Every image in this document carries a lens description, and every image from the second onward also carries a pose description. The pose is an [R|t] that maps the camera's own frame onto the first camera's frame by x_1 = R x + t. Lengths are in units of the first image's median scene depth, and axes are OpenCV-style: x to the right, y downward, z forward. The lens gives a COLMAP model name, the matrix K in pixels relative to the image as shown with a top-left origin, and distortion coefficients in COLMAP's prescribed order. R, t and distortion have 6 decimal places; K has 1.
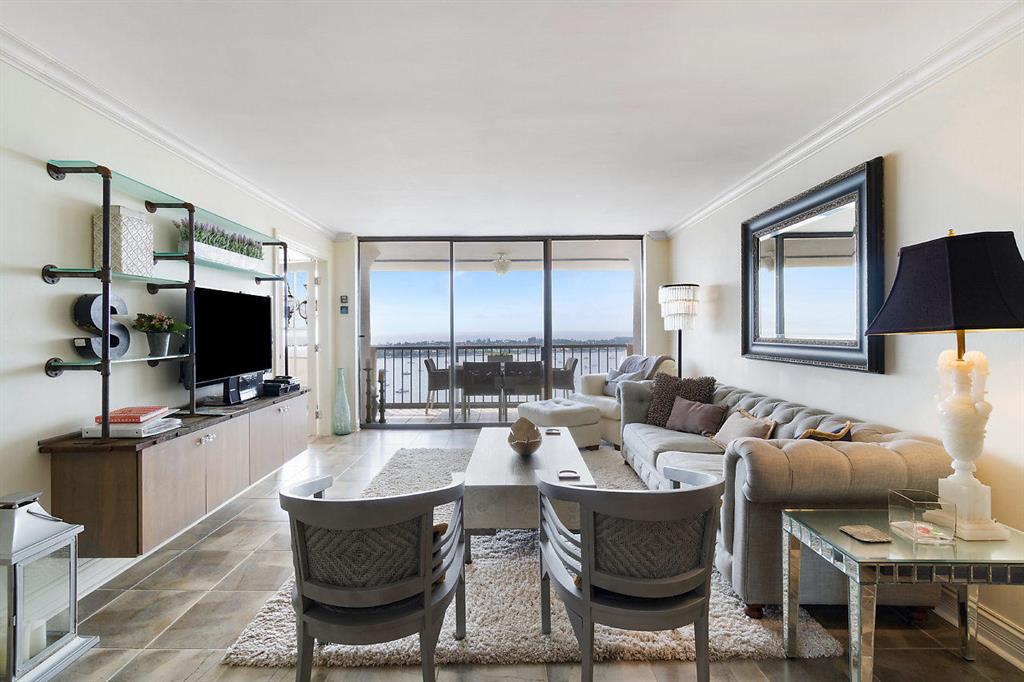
lens RADIAL K [[476.5, 0, 502.5], [0, 476.5, 328.6], [0, 0, 1]] dist [-0.009962, 0.001553]
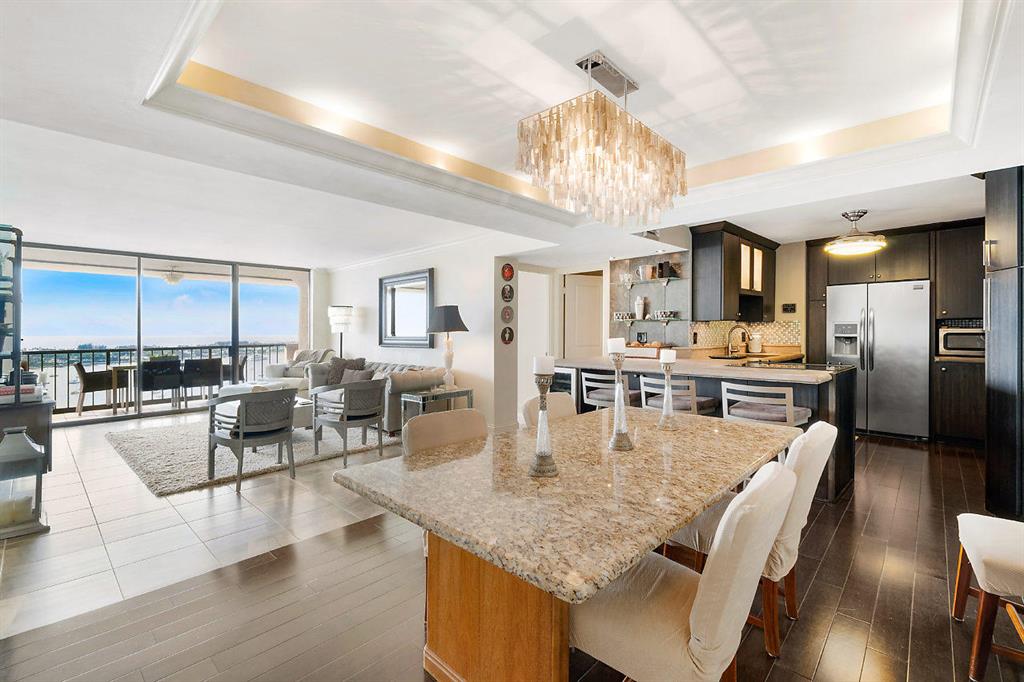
lens RADIAL K [[441.4, 0, 532.4], [0, 441.4, 320.4], [0, 0, 1]] dist [-0.004849, 0.000713]
pose [[0.657875, 0.019799, 0.752867, -0.438446], [0.001722, 0.999612, -0.027792, 0.004672], [-0.753125, 0.019580, 0.657586, -0.658392]]
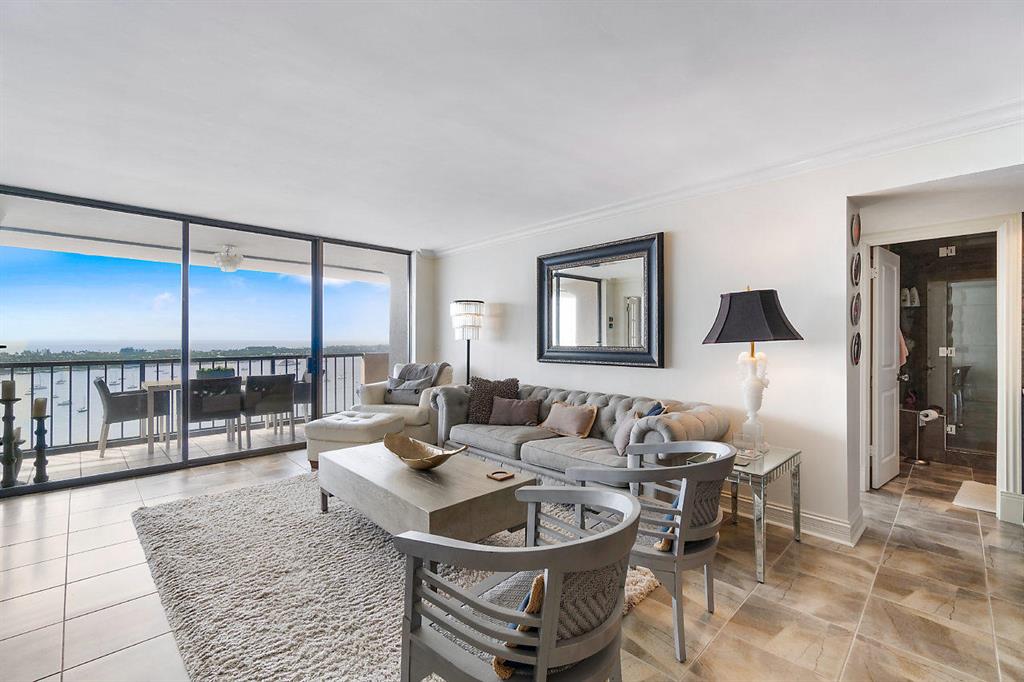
lens RADIAL K [[441.4, 0, 530.8], [0, 441.4, 327.7], [0, 0, 1]] dist [-0.004849, 0.000713]
pose [[0.695755, 0.027060, 0.717769, -0.354677], [-0.009184, 0.999544, -0.028781, 0.003960], [-0.718220, 0.013432, 0.695686, 0.178222]]
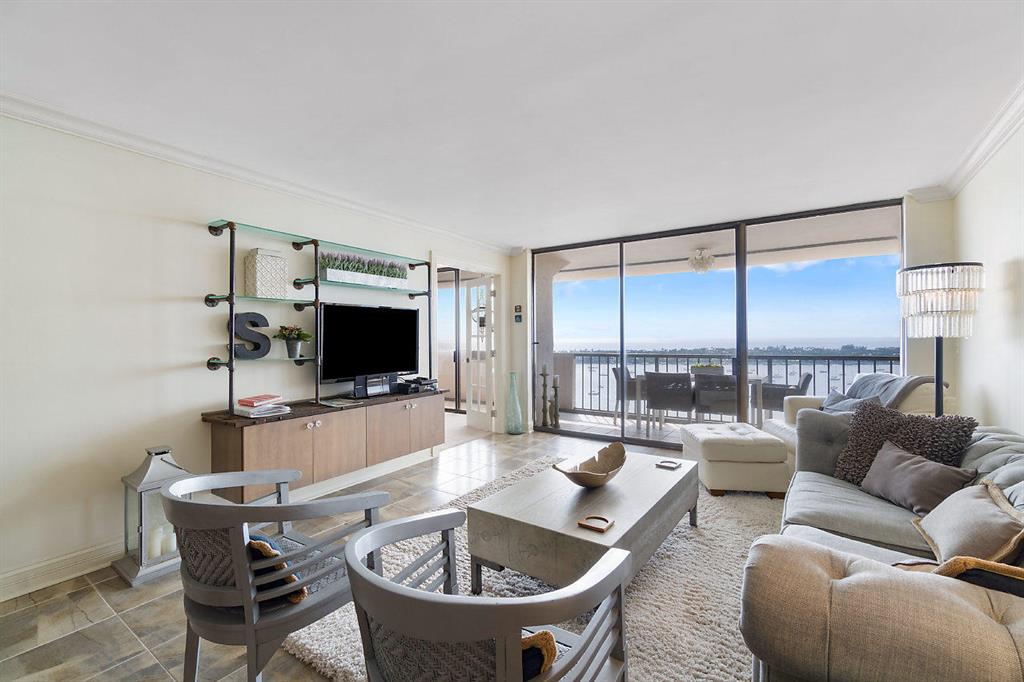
lens RADIAL K [[441.4, 0, 481.4], [0, 441.4, 335.4], [0, 0, 1]] dist [-0.004849, 0.000713]
pose [[0.805100, -0.003220, -0.593130, 0.284869], [0.003620, 0.999993, -0.000515, -0.001453], [0.593128, -0.001732, 0.805106, 0.209935]]
